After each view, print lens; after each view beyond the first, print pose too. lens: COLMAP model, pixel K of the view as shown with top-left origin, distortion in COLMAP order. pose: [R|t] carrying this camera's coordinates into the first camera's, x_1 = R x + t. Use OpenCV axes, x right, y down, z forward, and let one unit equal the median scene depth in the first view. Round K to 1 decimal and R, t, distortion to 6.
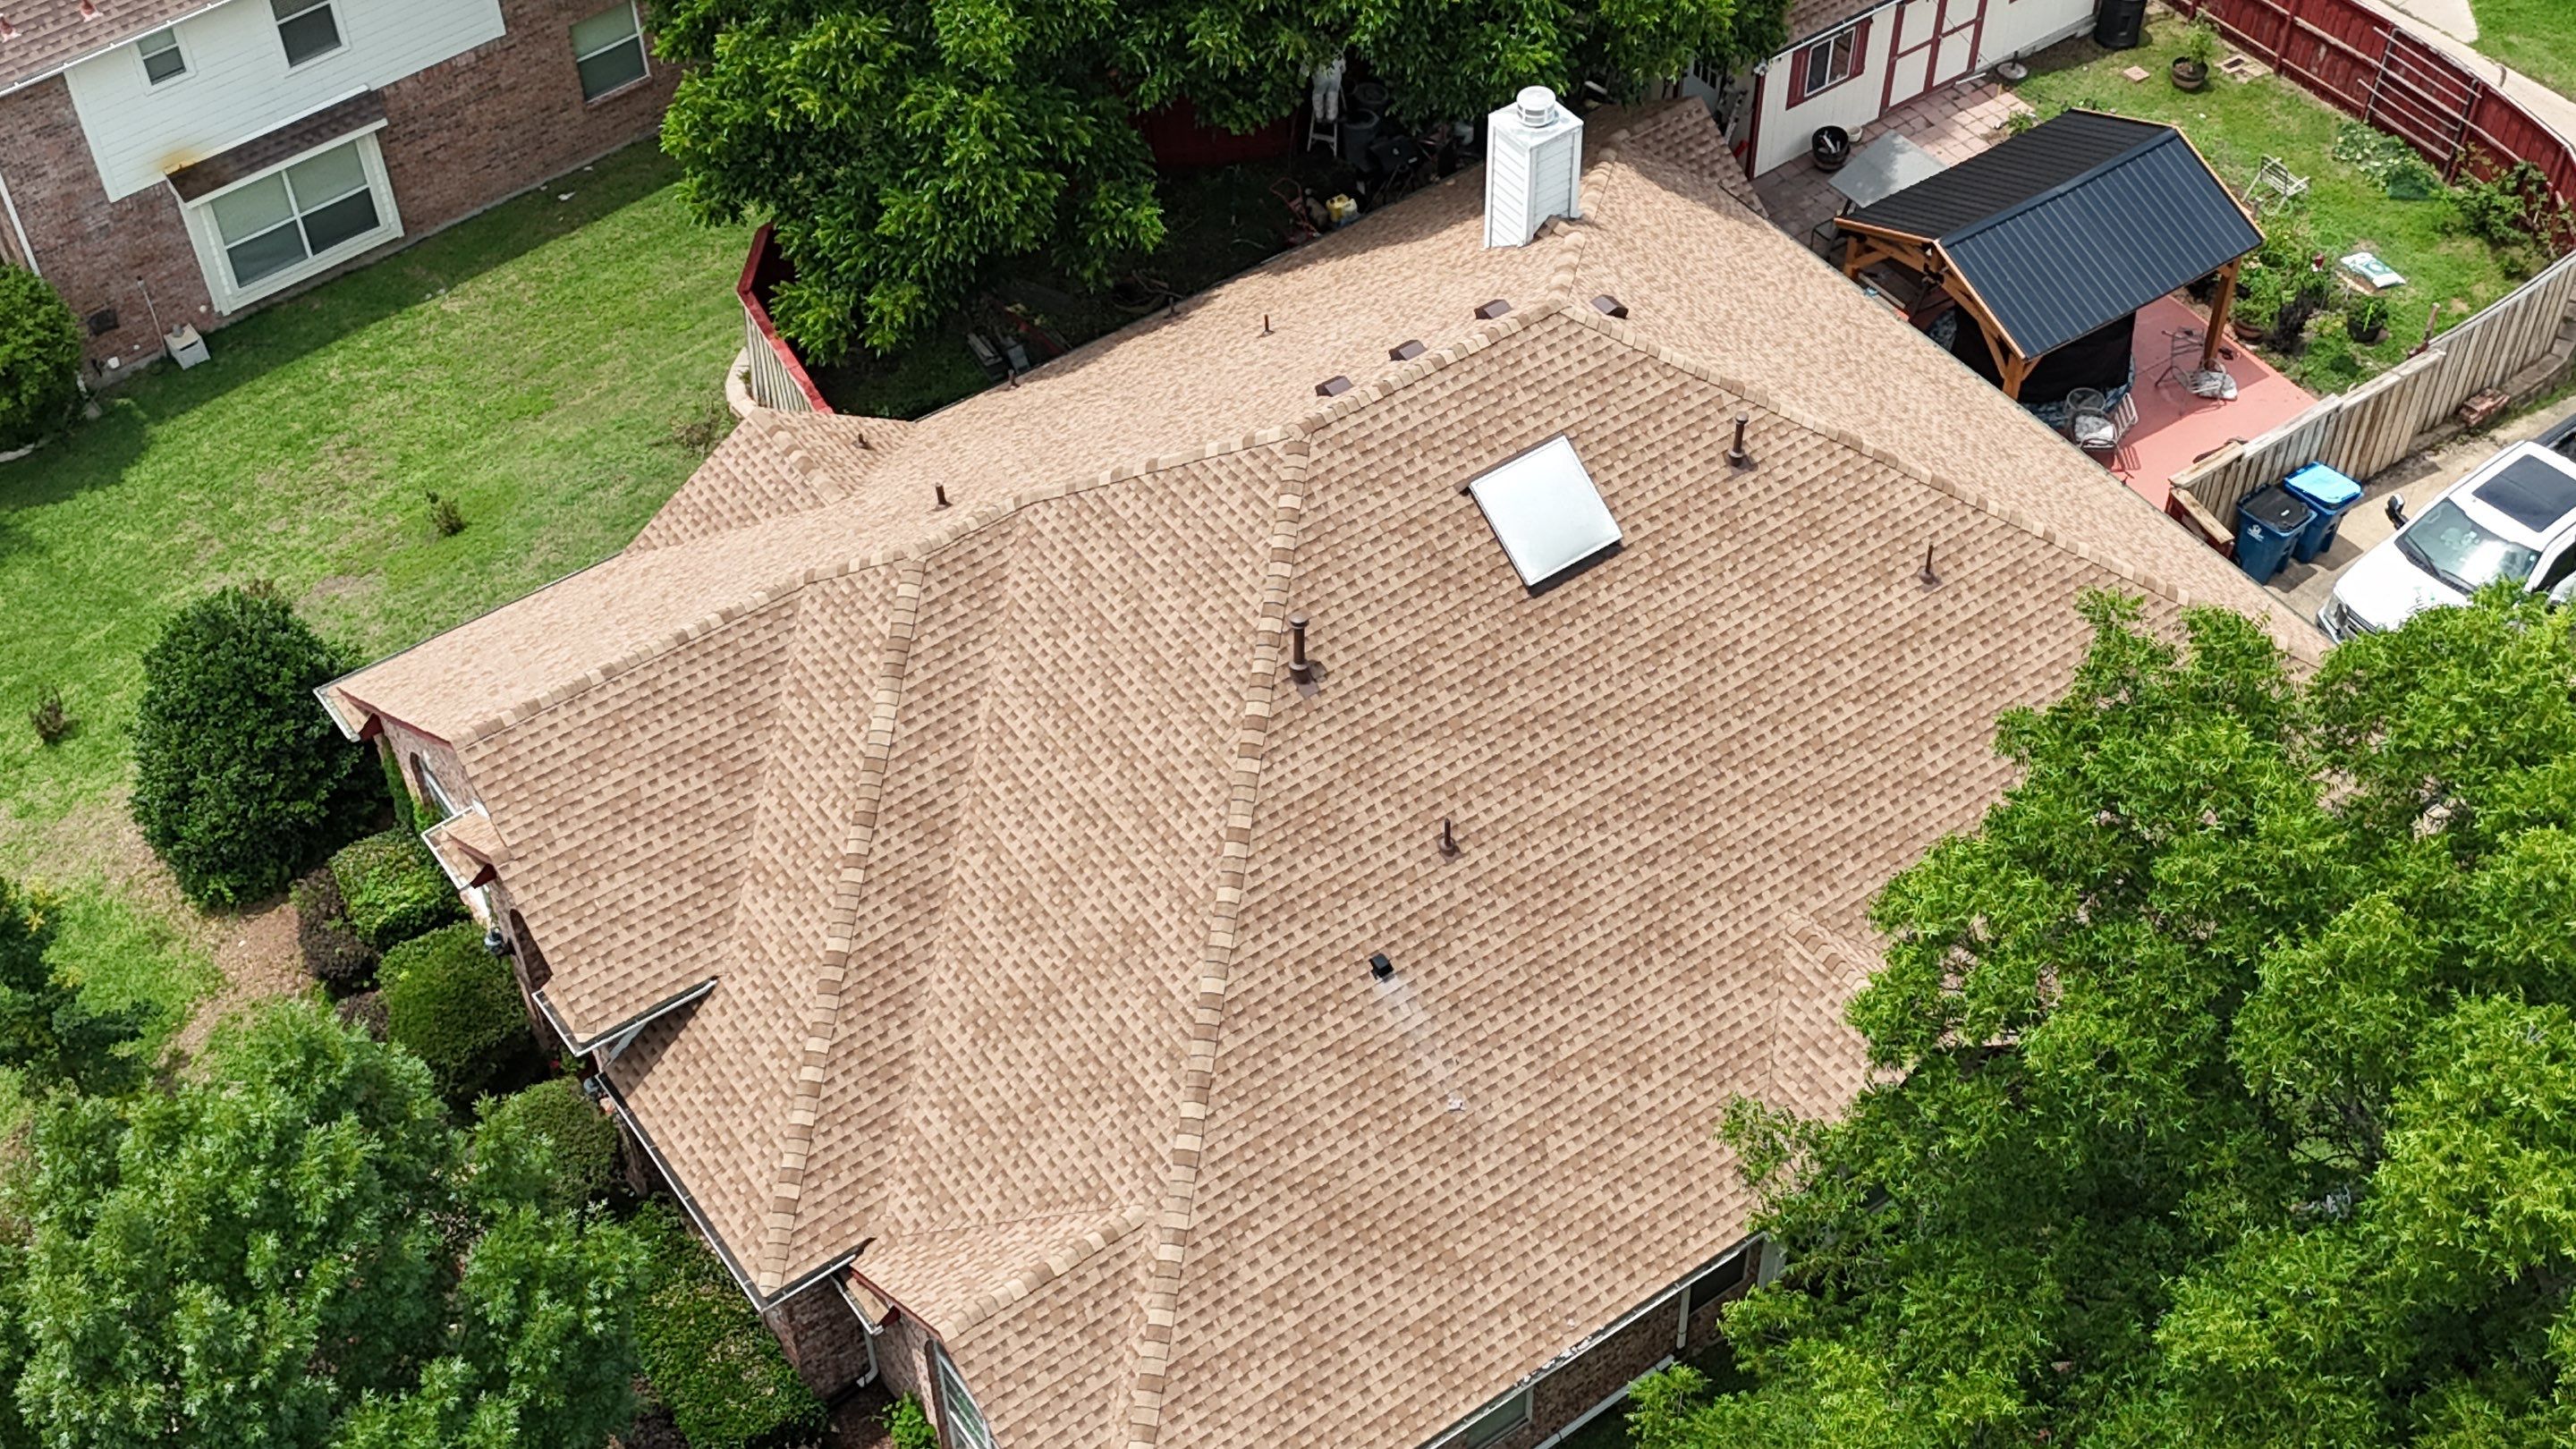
lens RADIAL K [[3299.5, 0, 1288.0], [0, 3299.5, 724.5], [0, 0, 1]] dist [0.025197, -0.016908]
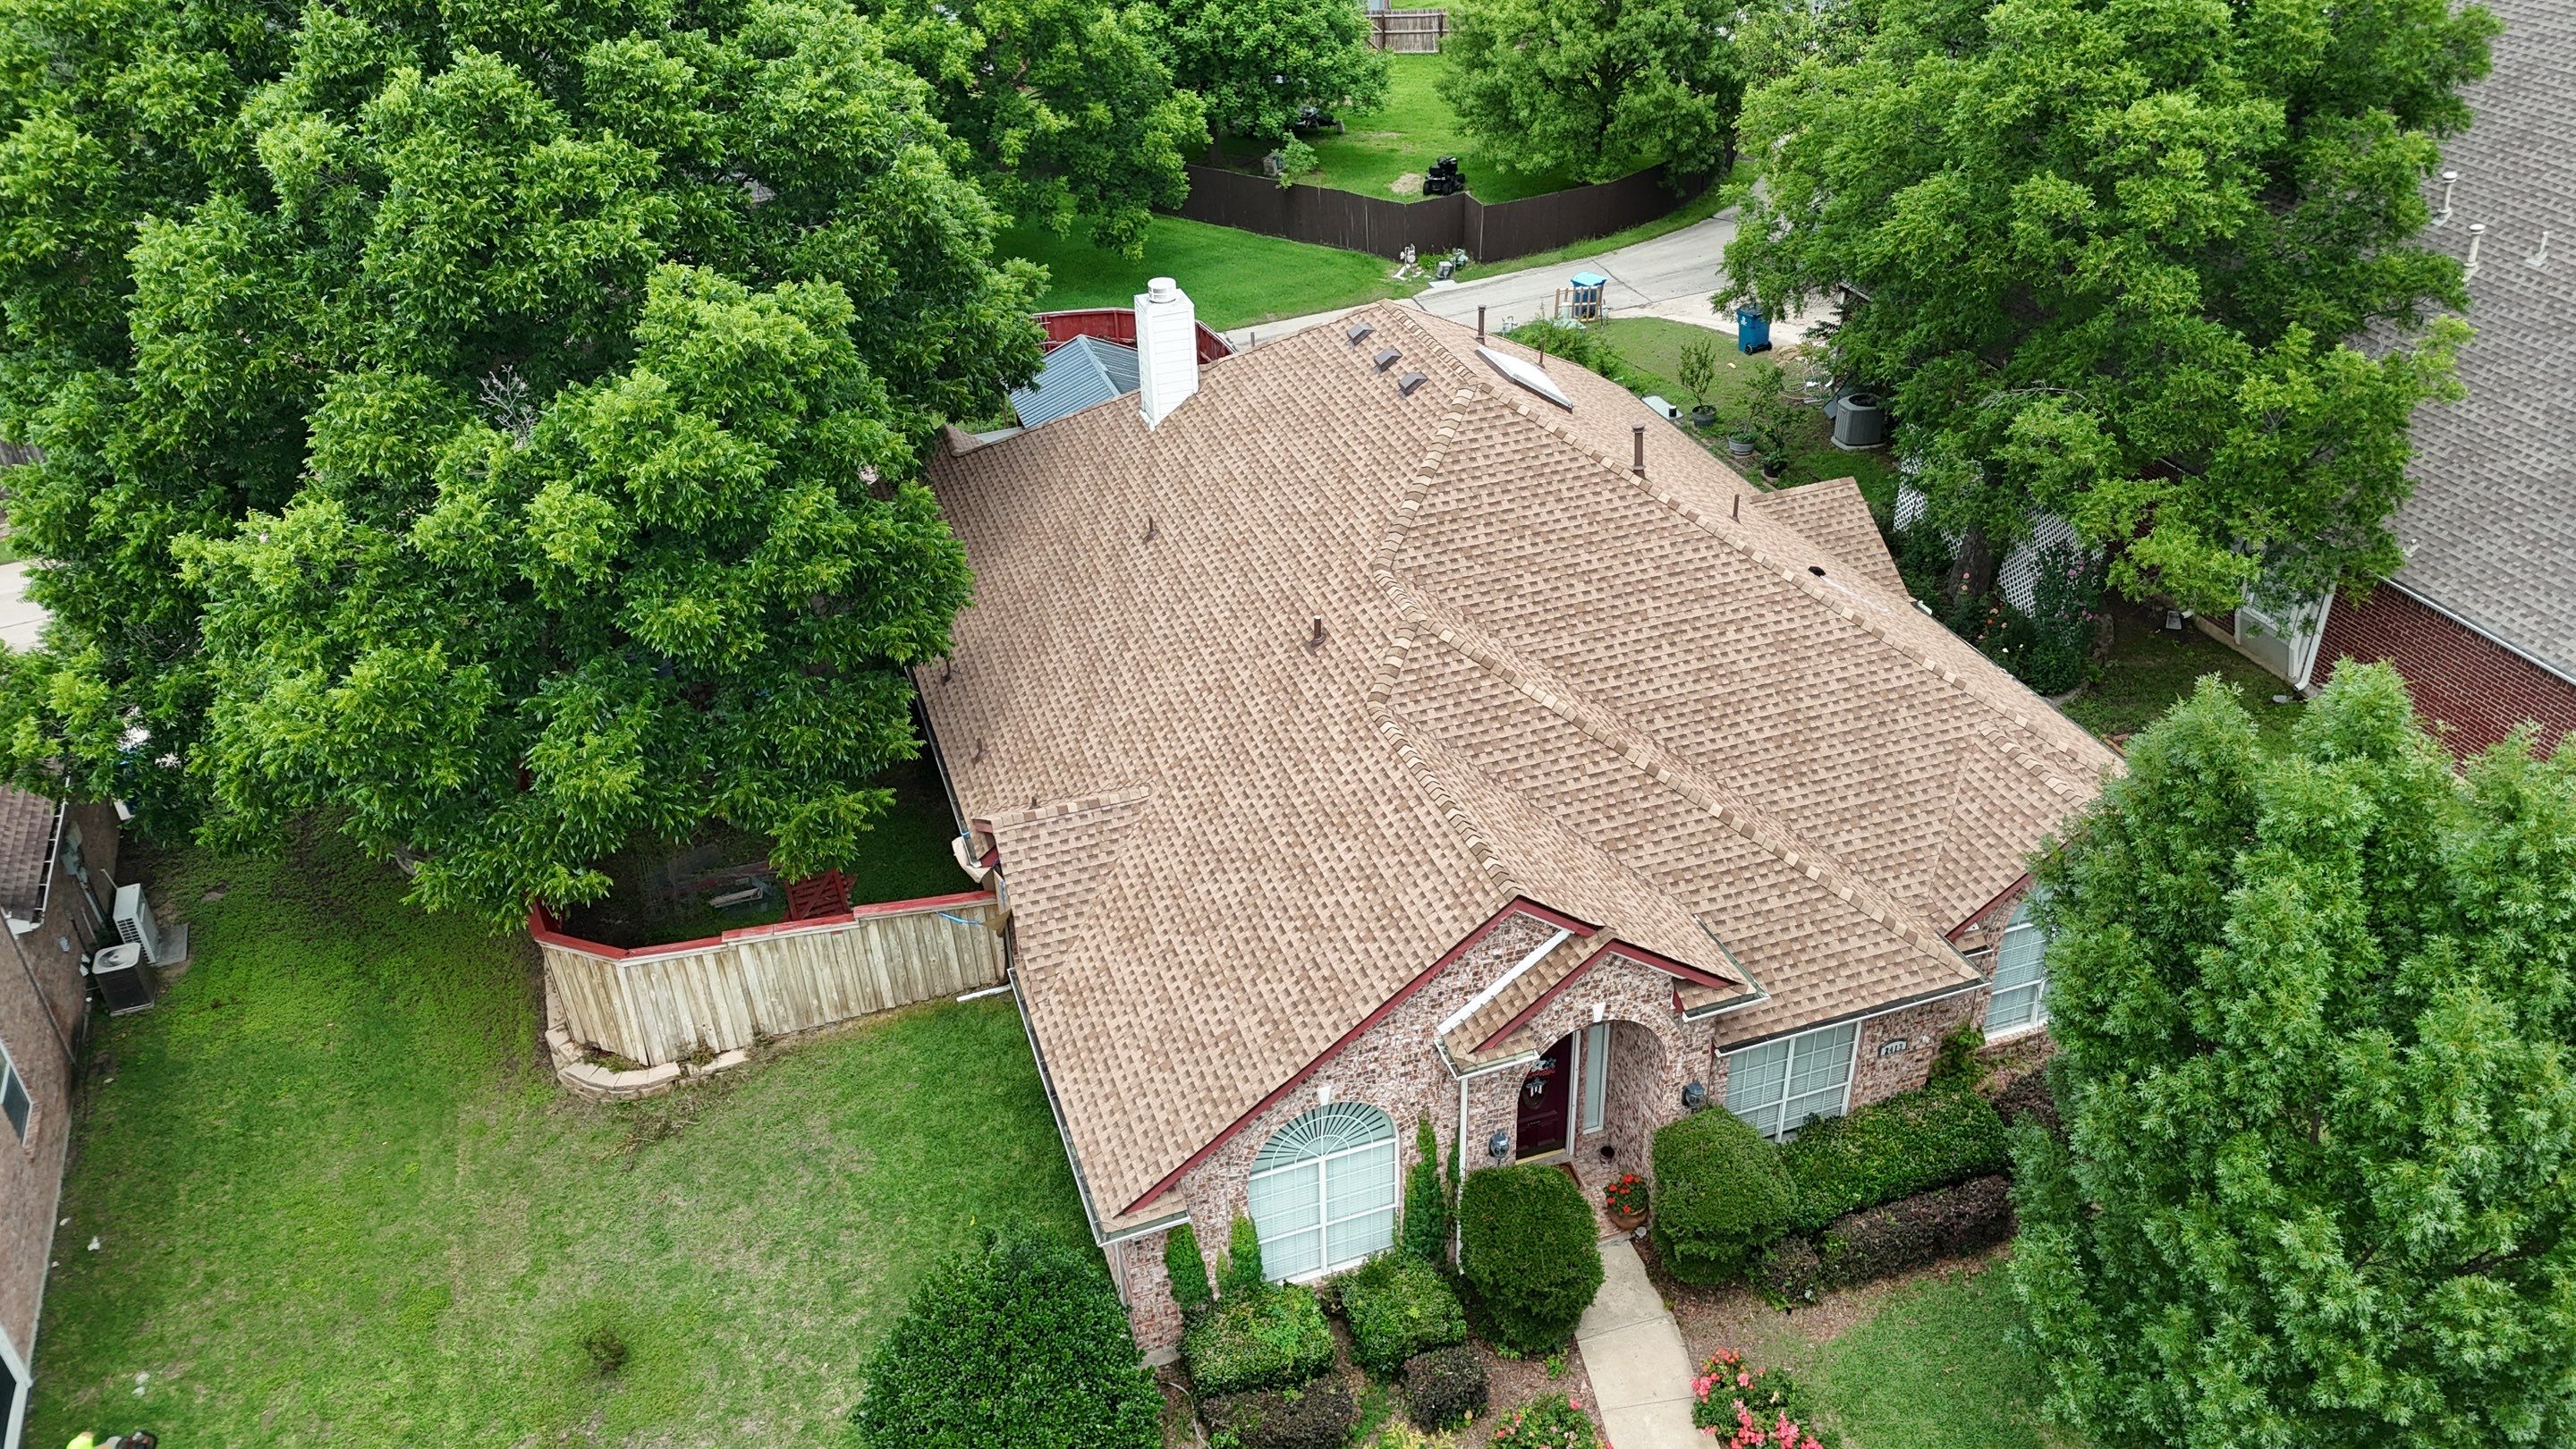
lens RADIAL K [[1940.7, 0, 1288.0], [0, 1940.7, 724.5], [0, 0, 1]] dist [0.083719, -0.085979]
pose [[0.279682, -0.496612, 0.821678, -0.529773], [0.710784, 0.682429, 0.170516, -0.131257], [-0.645418, 0.536345, 0.543847, 0.499769]]
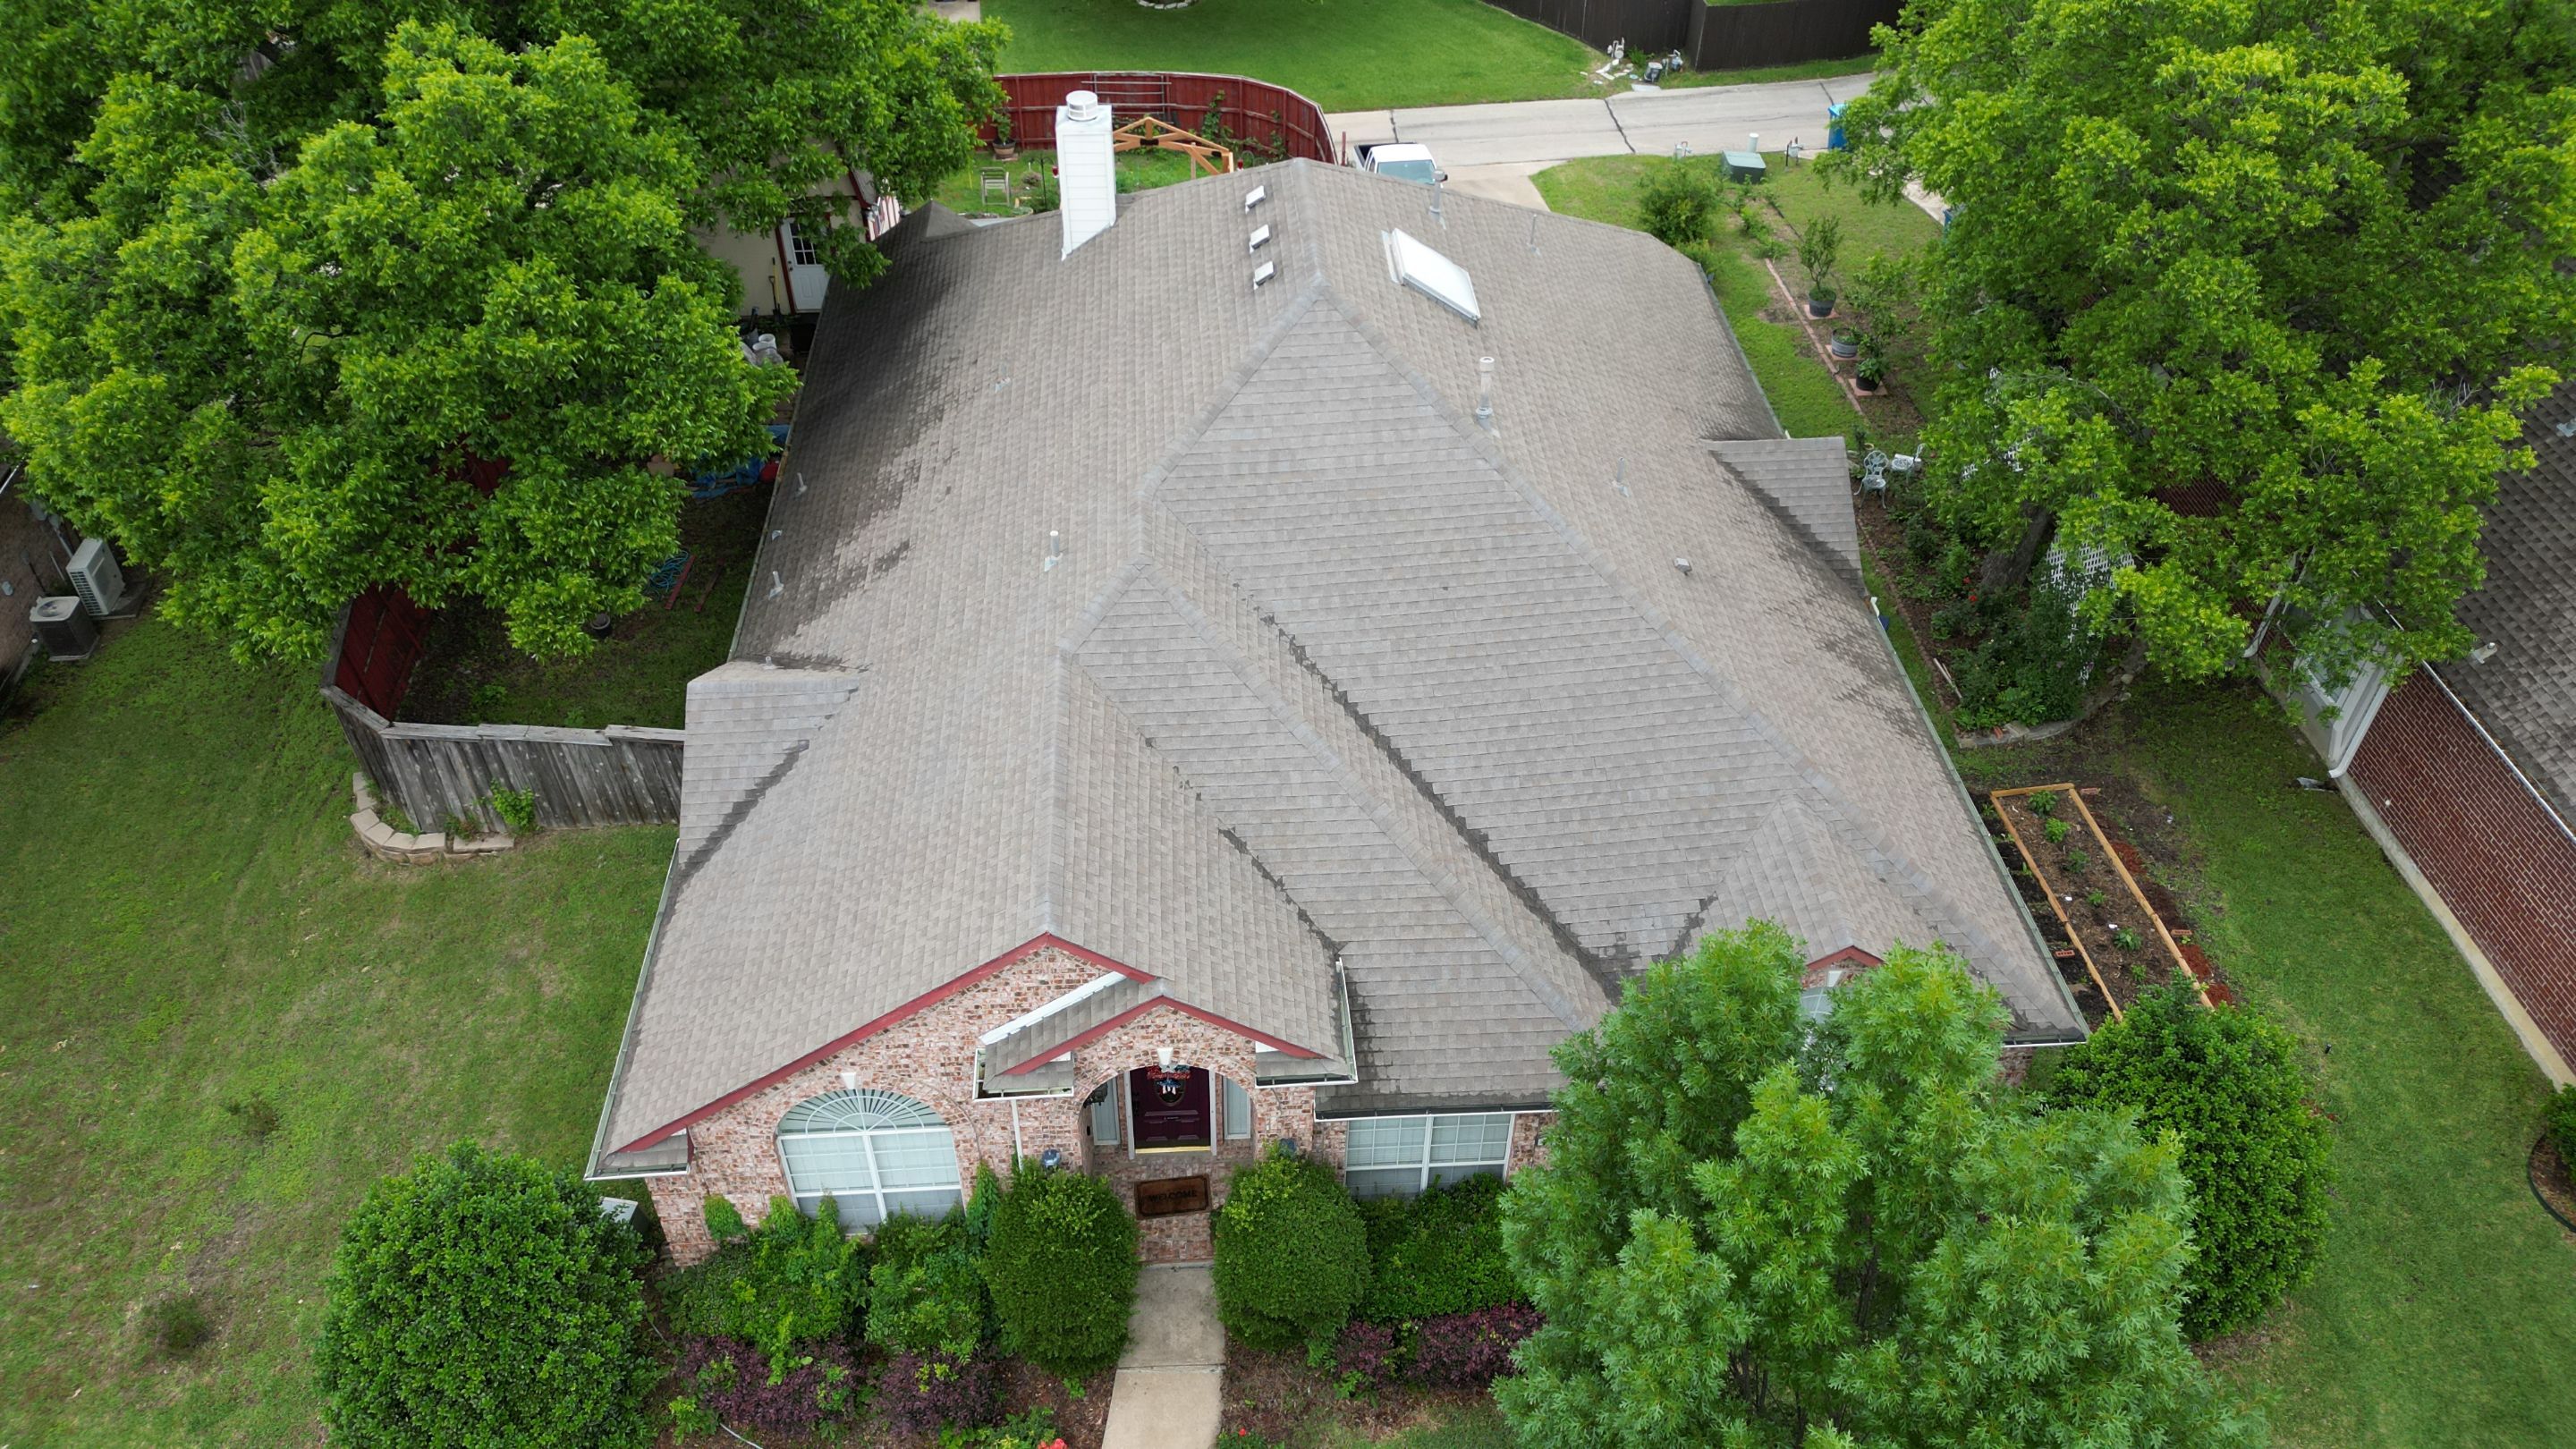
lens RADIAL K [[1811.0, 0, 1281.9], [0, 1811.0, 727.3], [0, 0, 1]] dist [0.075609, -0.051764]
pose [[0.524090, -0.543161, 0.655977, -0.368056], [0.603283, 0.780436, 0.164225, -0.057698], [-0.601149, 0.309671, 0.736698, 0.419859]]
